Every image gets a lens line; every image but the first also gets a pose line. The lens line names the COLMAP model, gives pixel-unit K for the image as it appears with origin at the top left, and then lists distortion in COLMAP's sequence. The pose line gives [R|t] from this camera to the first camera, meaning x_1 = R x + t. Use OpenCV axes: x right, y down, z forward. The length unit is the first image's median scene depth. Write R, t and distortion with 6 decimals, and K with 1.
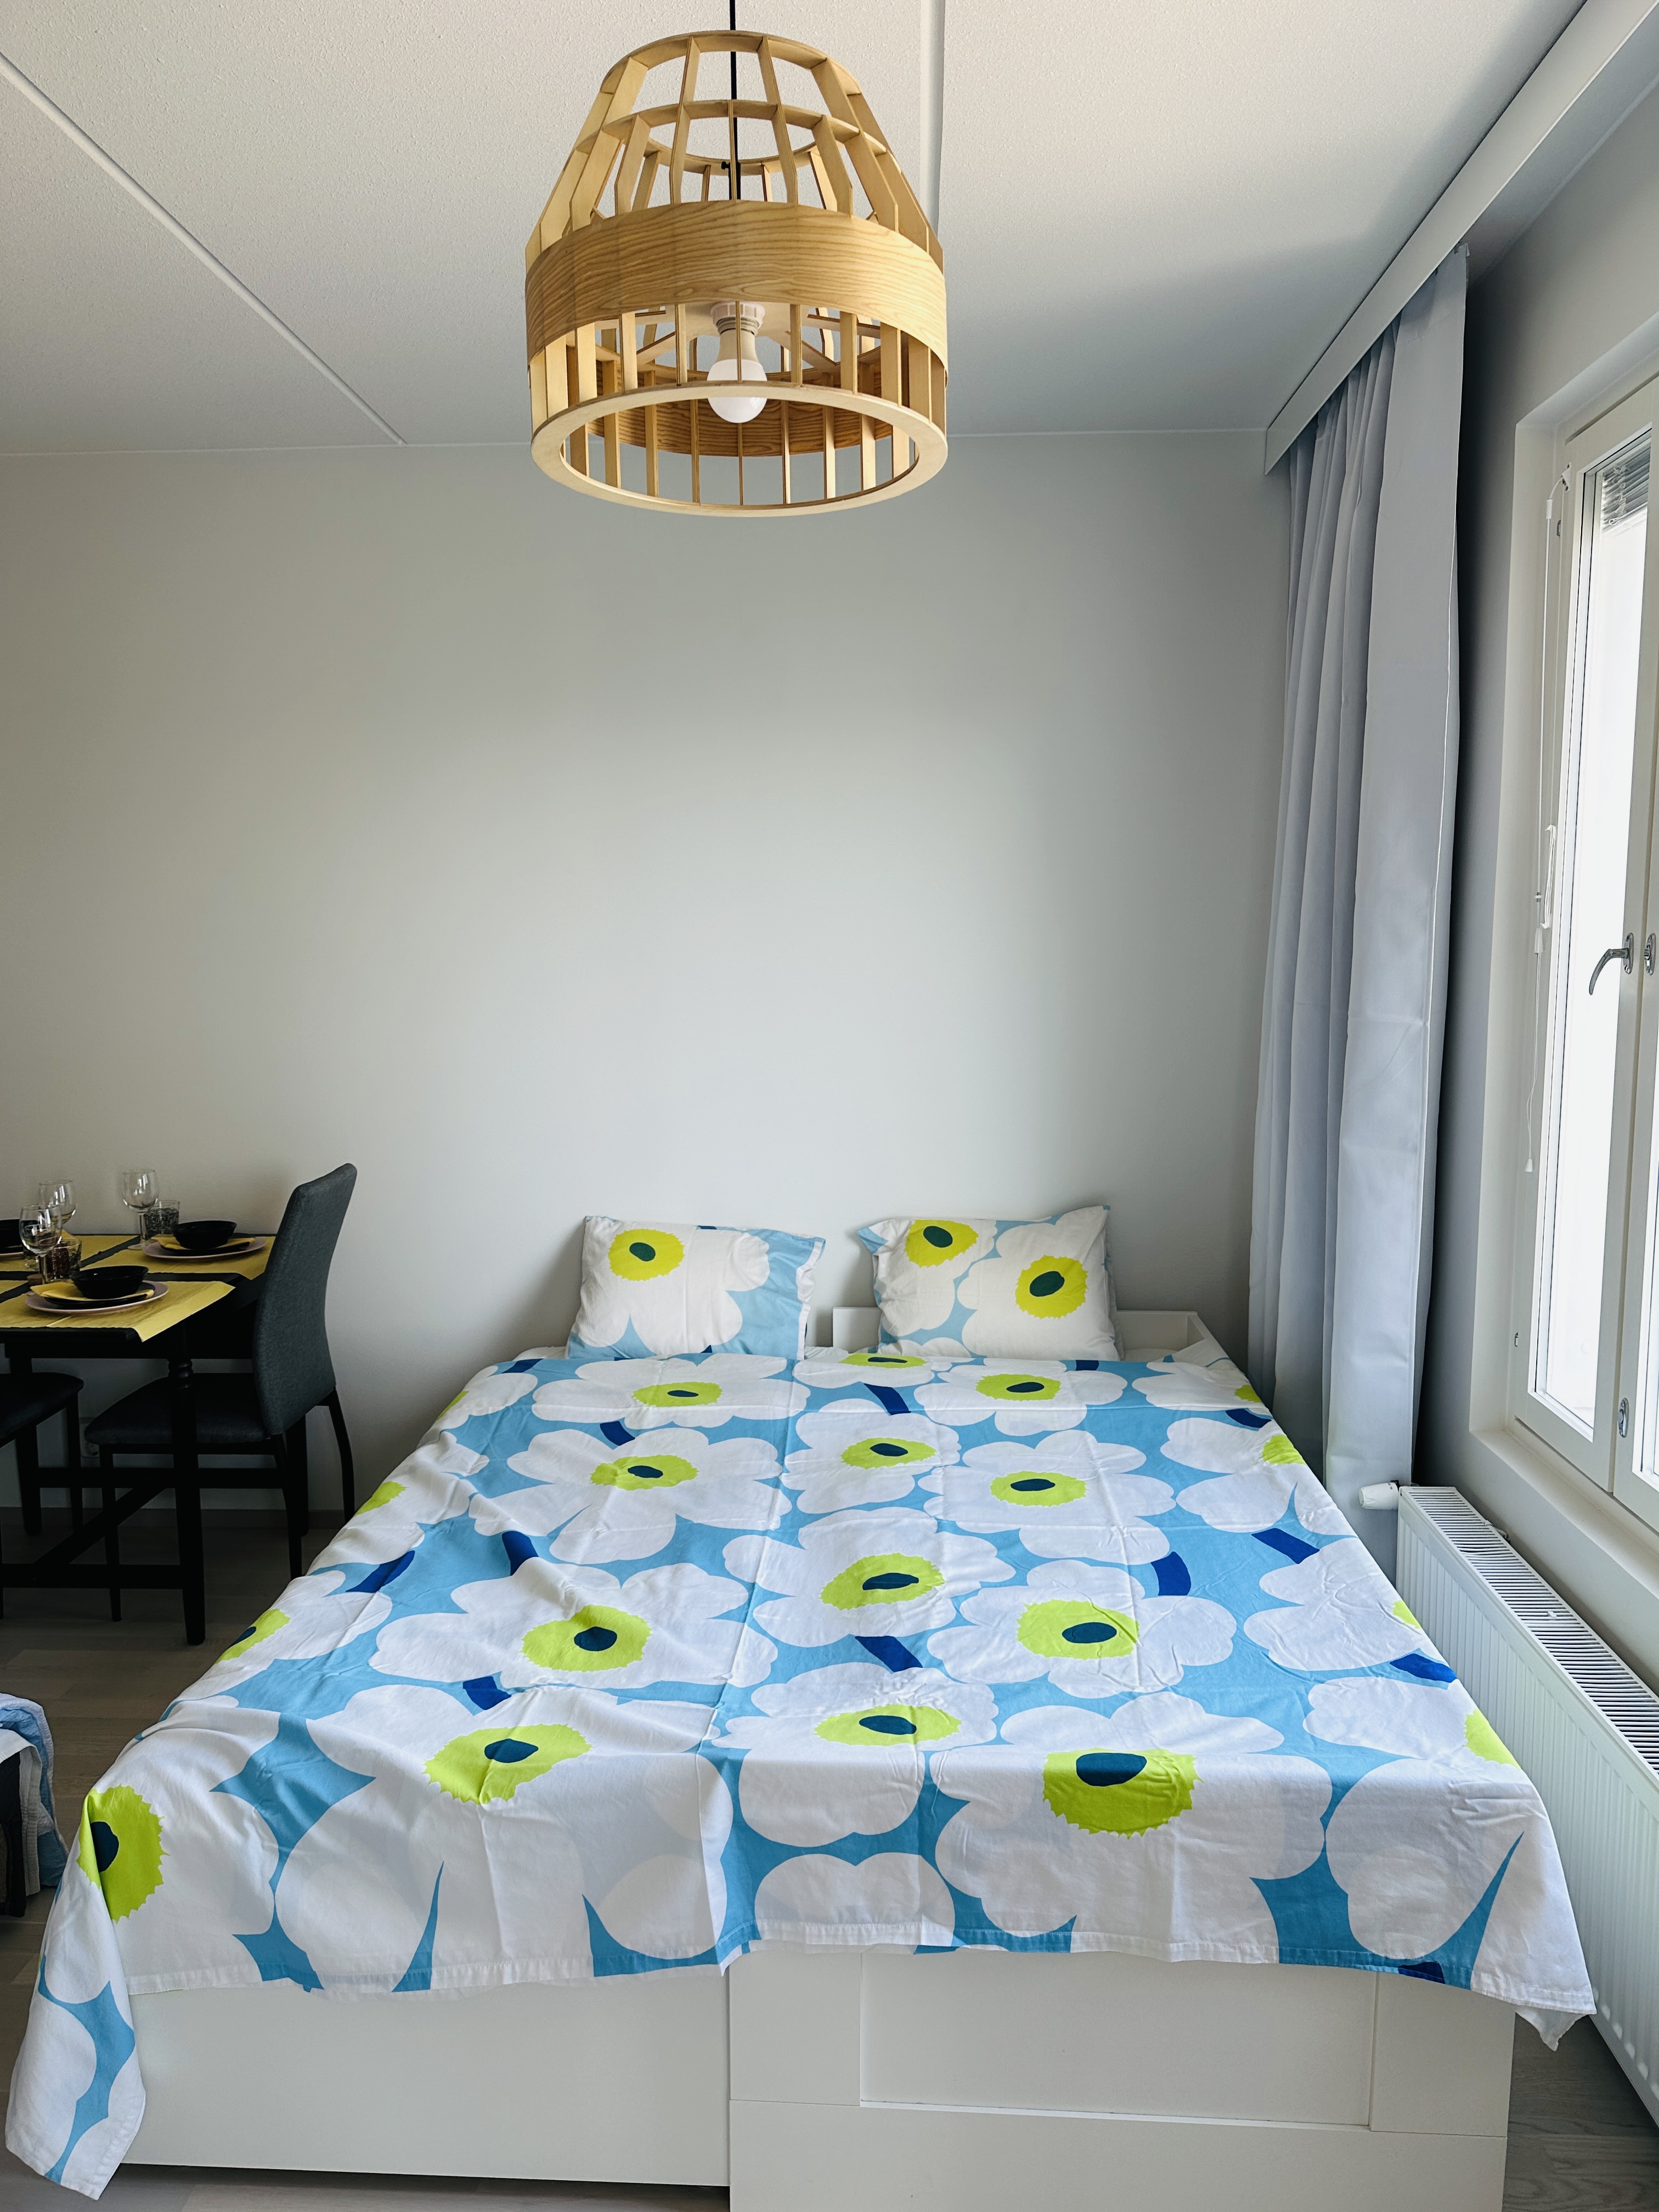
lens RADIAL K [[1550.6, 0, 829.5], [0, 1550.6, 1106.0], [0, 0, 1]] dist [0.087888, -0.115361]
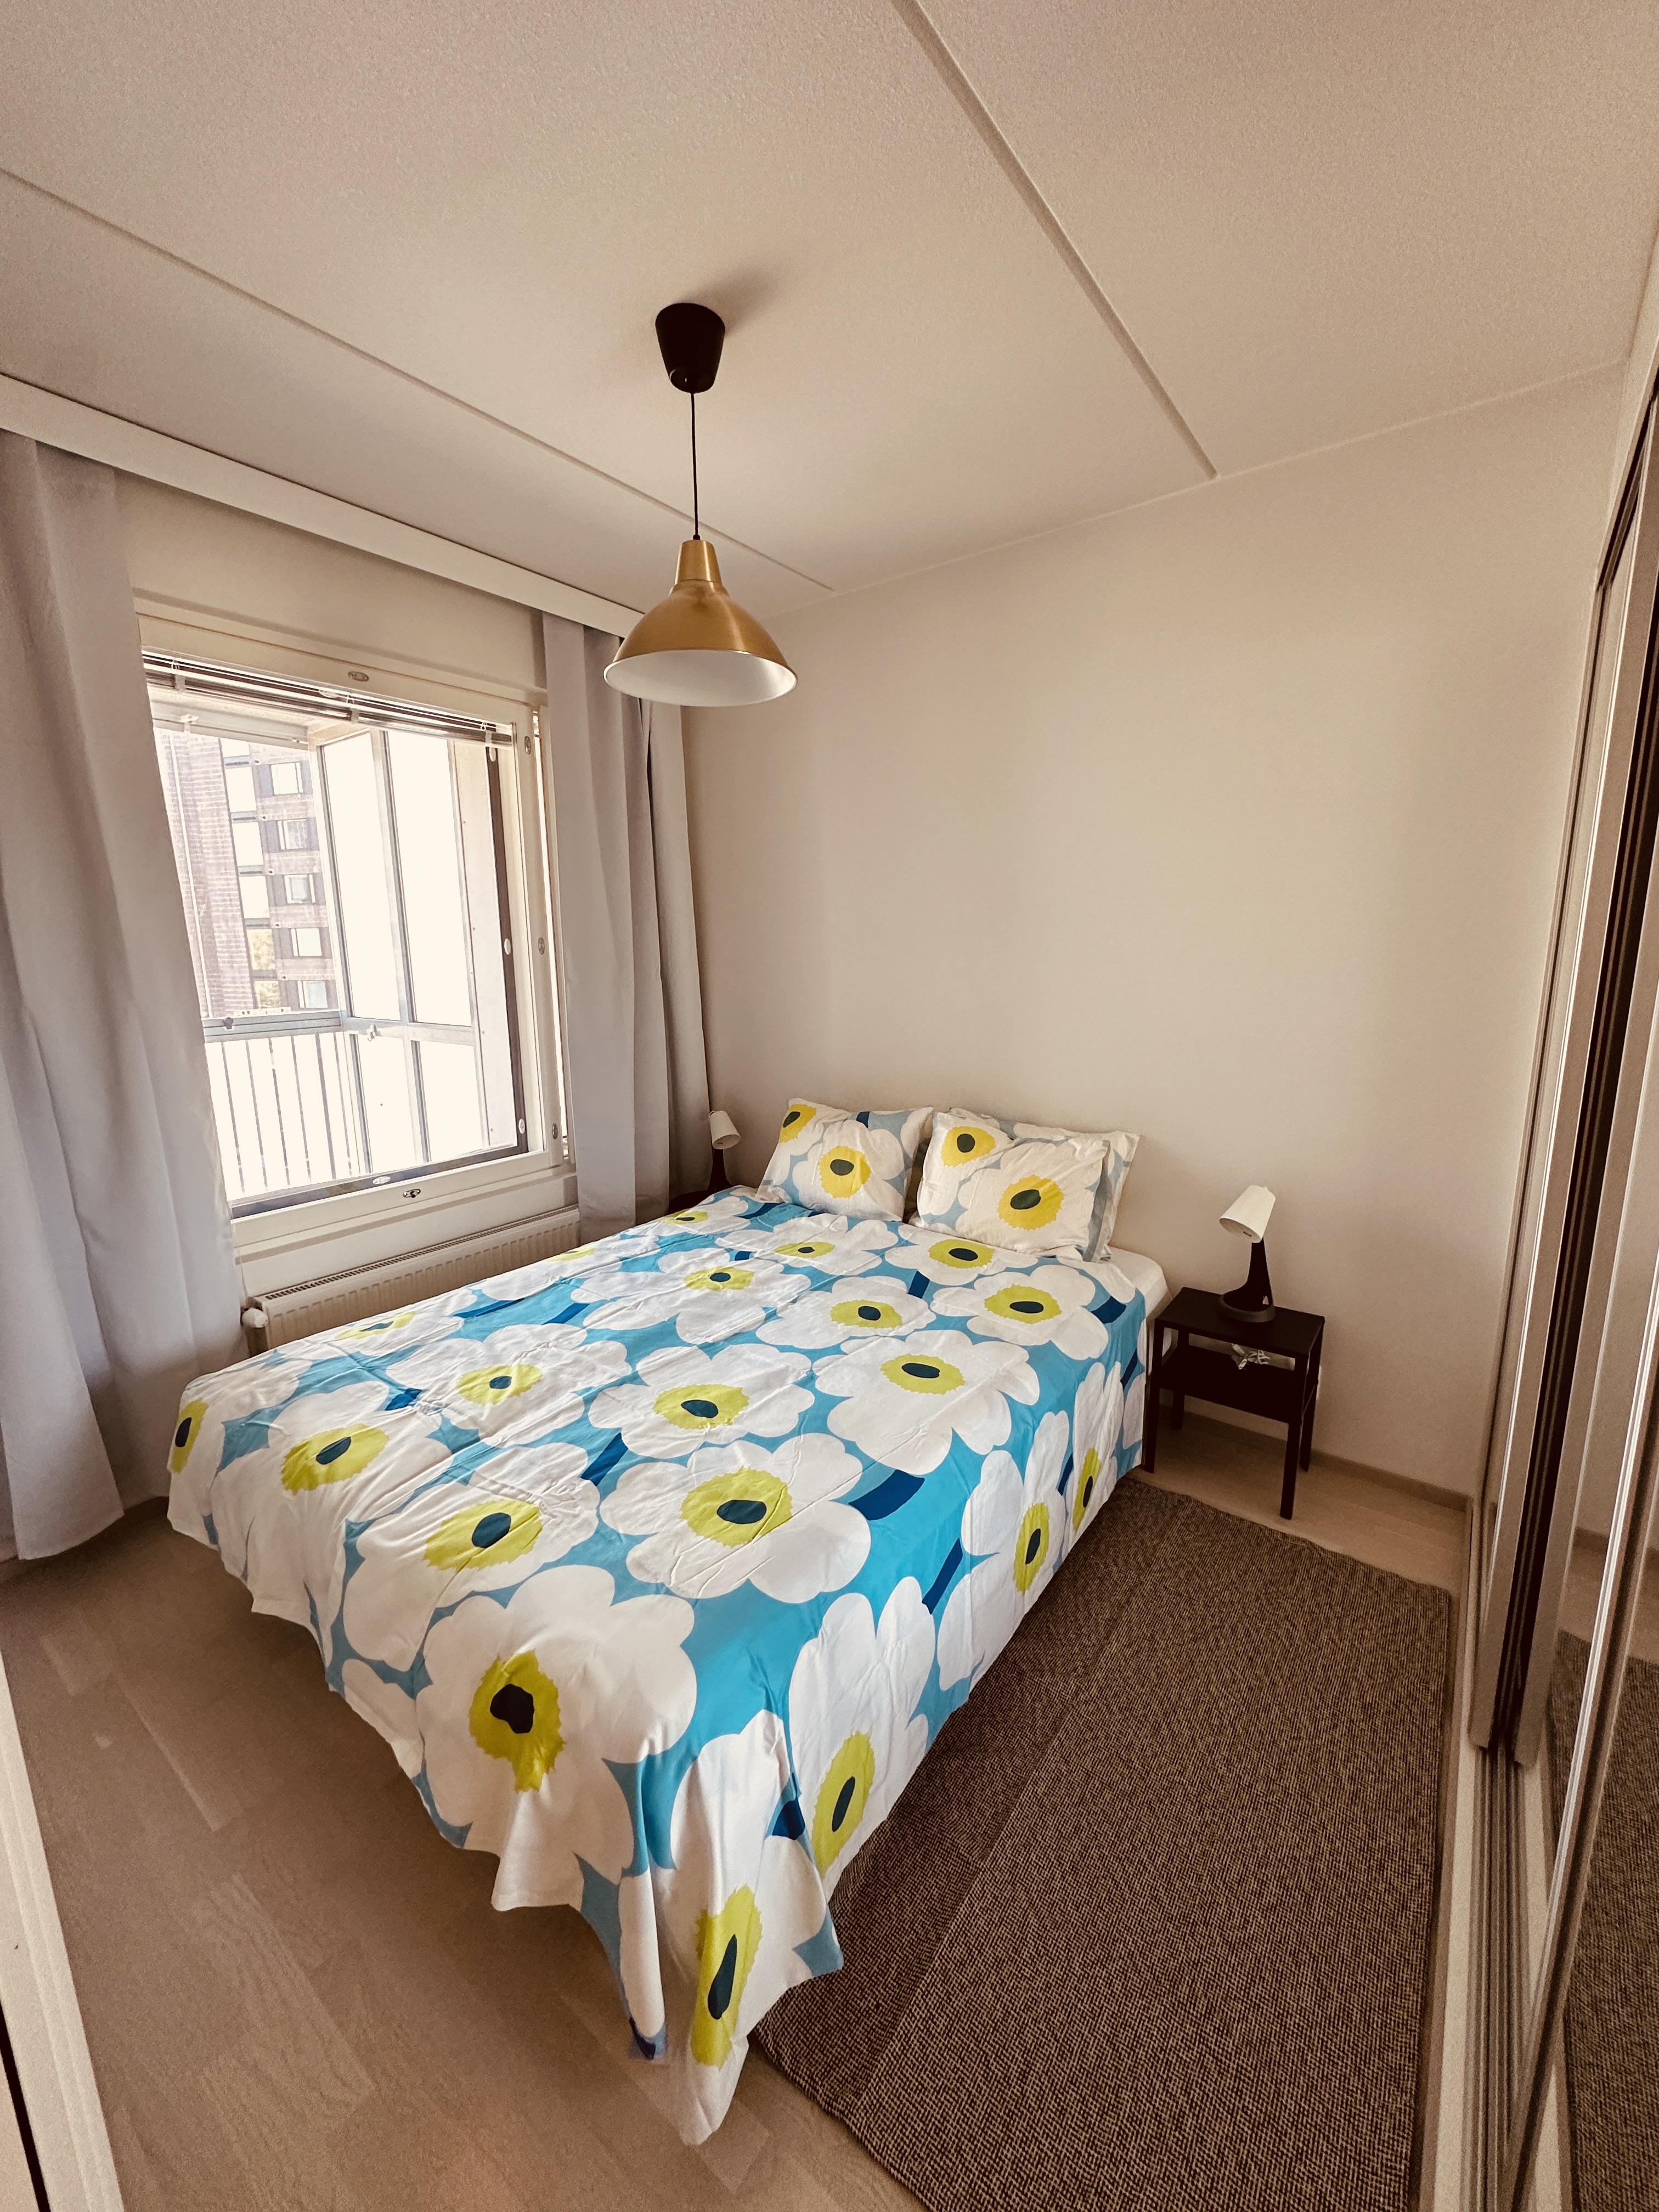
lens RADIAL K [[882.8, 0, 829.5], [0, 882.8, 1106.0], [0, 0, 1]] dist [0.008477, 0.000161]
pose [[0.824688, 0.112363, -0.554314, 0.471566], [-0.068215, 0.992673, 0.099733, -0.010188], [0.561459, -0.044436, 0.826311, 0.477853]]
